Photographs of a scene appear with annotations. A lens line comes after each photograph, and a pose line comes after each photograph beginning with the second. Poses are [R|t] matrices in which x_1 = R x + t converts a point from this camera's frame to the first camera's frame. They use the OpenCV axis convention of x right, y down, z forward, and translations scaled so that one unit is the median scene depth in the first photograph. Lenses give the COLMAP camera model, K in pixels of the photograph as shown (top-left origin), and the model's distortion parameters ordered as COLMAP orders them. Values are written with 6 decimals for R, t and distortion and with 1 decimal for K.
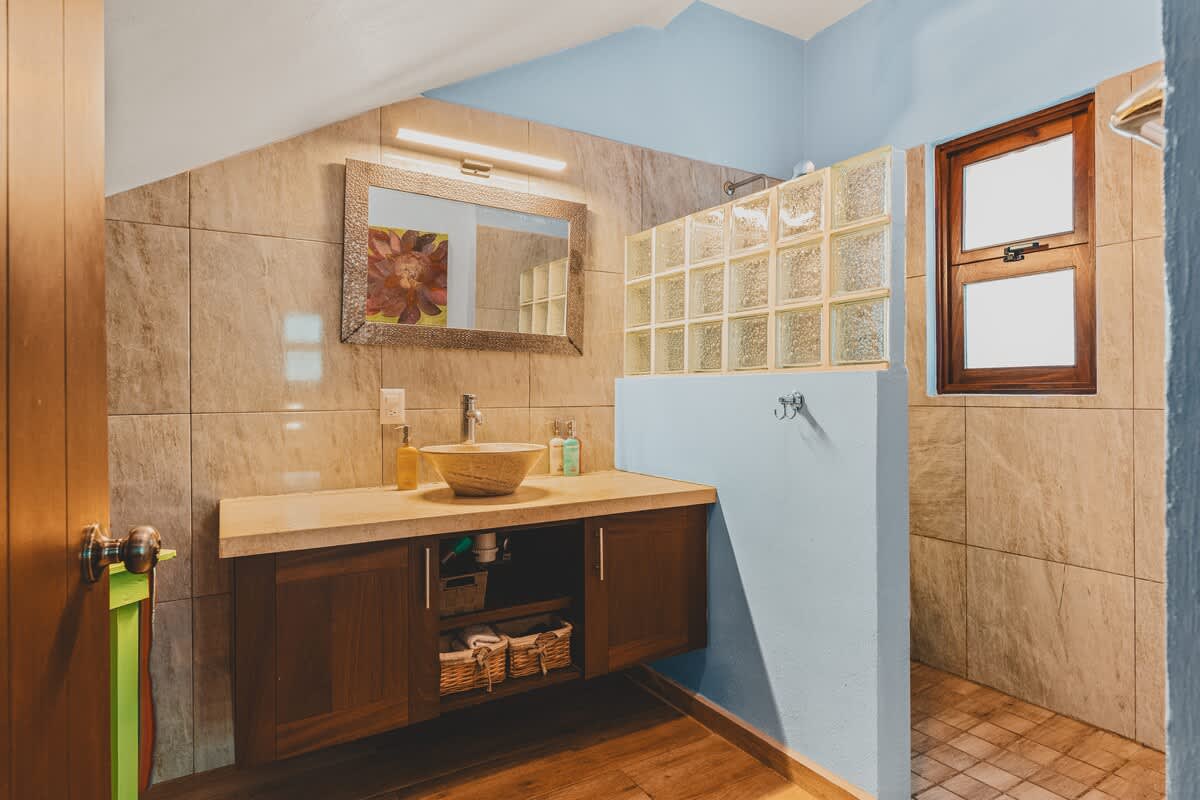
lens RADIAL K [[617.9, 0, 607.8], [0, 617.9, 377.6], [0, 0, 1]] dist [-0.002546, 0.000024]
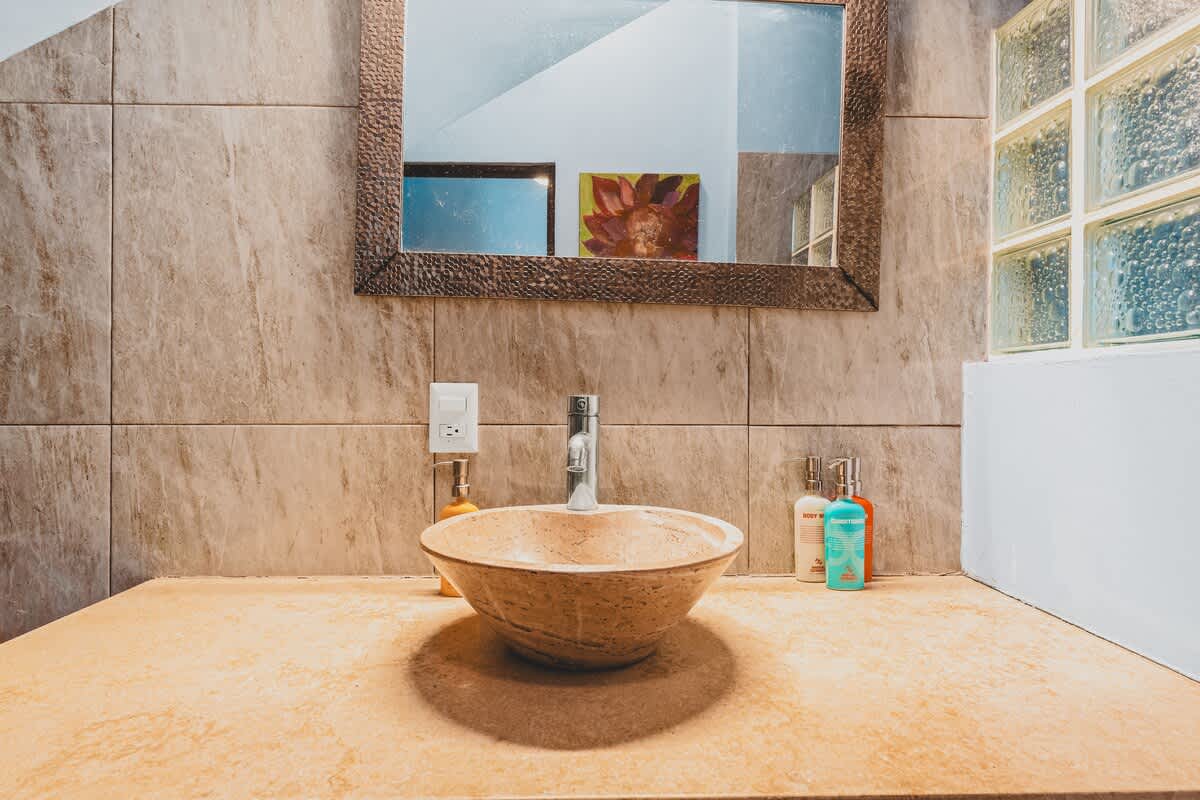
lens RADIAL K [[638.4, 0, 601.0], [0, 638.4, 393.1], [0, 0, 1]] dist [-0.001435, -0.000056]
pose [[0.871075, 0.003004, -0.491140, 0.013961], [0.004728, 0.999884, 0.014501, 0.021092], [0.491127, -0.014954, 0.870960, 0.667361]]
